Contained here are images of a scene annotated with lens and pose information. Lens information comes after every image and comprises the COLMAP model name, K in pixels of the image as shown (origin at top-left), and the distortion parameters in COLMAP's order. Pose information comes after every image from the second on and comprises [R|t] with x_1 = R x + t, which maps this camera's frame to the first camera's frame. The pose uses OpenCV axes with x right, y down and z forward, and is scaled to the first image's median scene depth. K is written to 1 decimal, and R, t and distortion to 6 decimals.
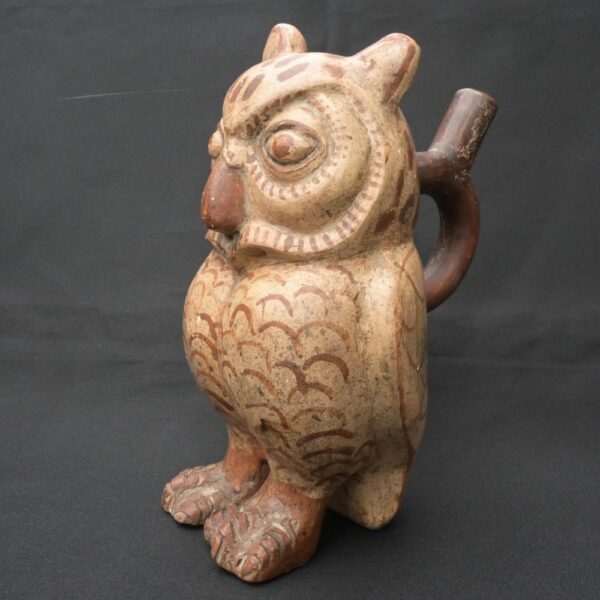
lens RADIAL K [[653.5, 0, 300.1], [0, 653.5, 297.8], [0, 0, 1]] dist [-0.009078, 0.000000]
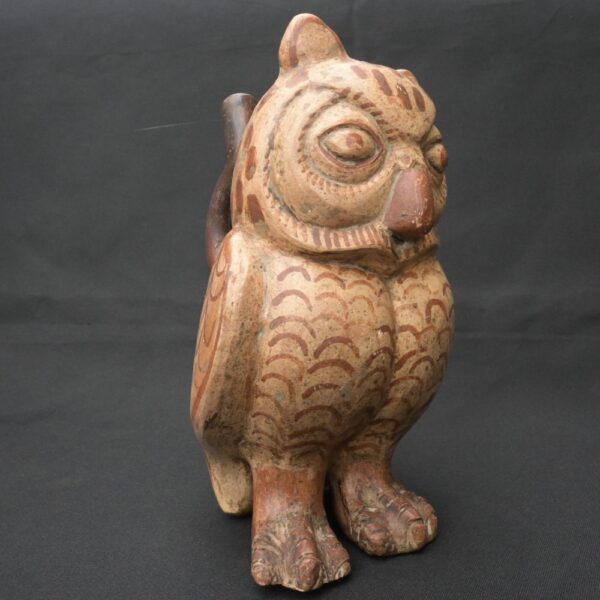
lens RADIAL K [[653.5, 0, 299.0], [0, 653.5, 298.5], [0, 0, 1]] dist [-0.009078, 0.000000]
pose [[0.029877, -0.188595, 0.981600, -1.204559], [0.137341, 0.973499, 0.182859, -0.229431], [-0.990073, 0.129351, 0.054987, 1.191784]]
